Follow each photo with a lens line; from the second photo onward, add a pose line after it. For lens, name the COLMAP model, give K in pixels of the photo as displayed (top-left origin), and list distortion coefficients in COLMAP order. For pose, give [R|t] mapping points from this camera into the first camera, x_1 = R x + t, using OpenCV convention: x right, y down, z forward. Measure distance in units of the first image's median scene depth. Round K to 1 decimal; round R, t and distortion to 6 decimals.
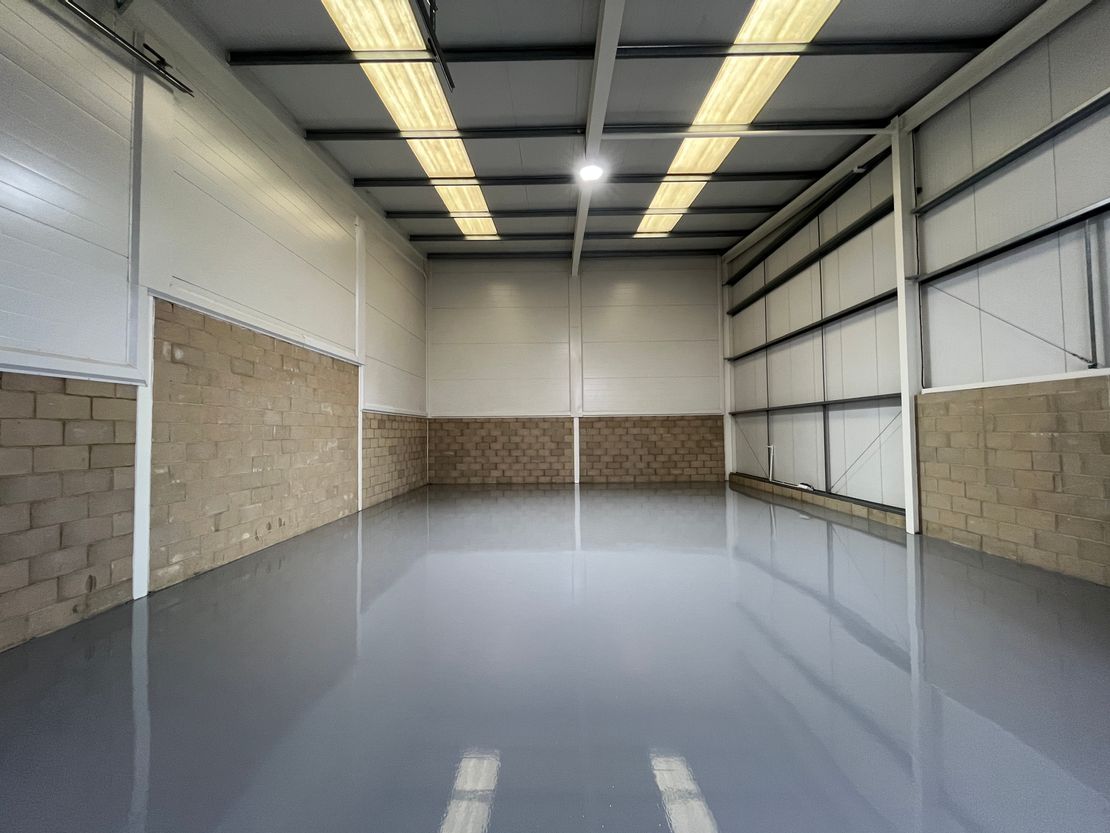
lens RADIAL K [[445.8, 0, 551.3], [0, 445.8, 412.4], [0, 0, 1]] dist [0.001340, 0.000075]
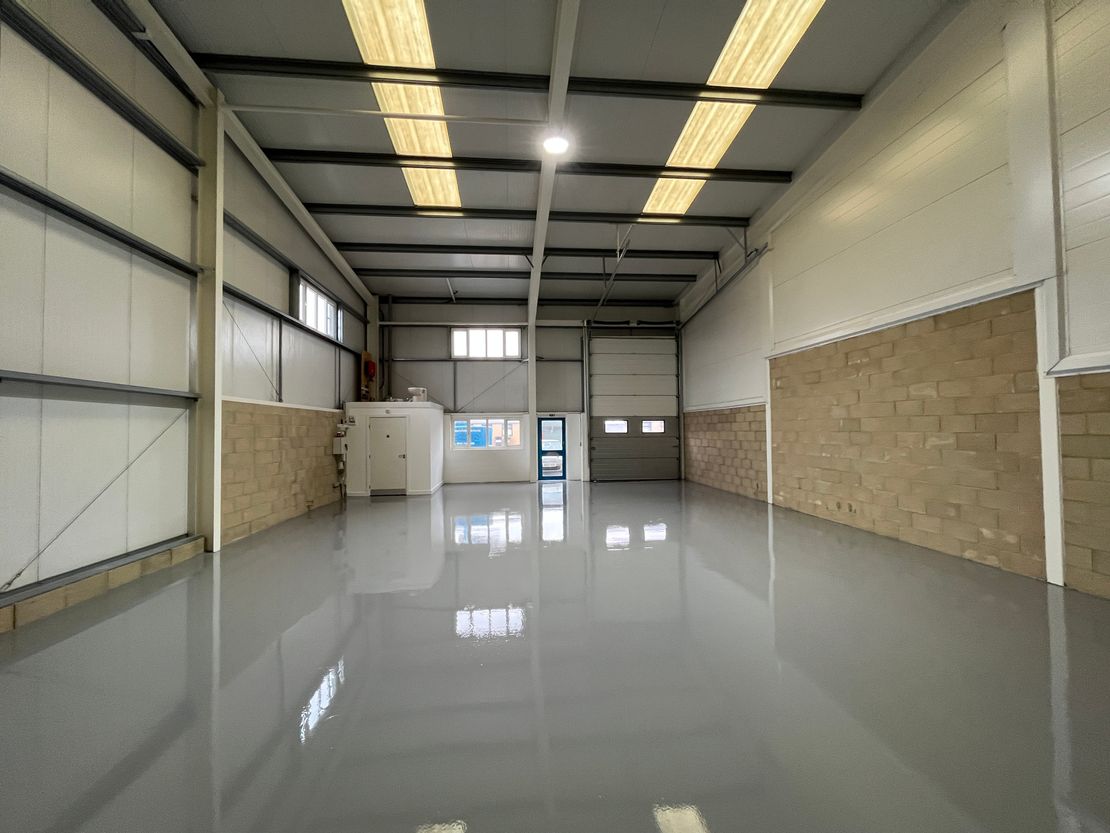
lens RADIAL K [[445.8, 0, 552.1], [0, 445.8, 418.2], [0, 0, 1]] dist [0.001340, 0.000075]
pose [[-0.993741, 0.020361, -0.109834, 0.255000], [0.027954, 0.997290, -0.068046, 0.094420], [0.108151, -0.070690, -0.991618, 2.282903]]
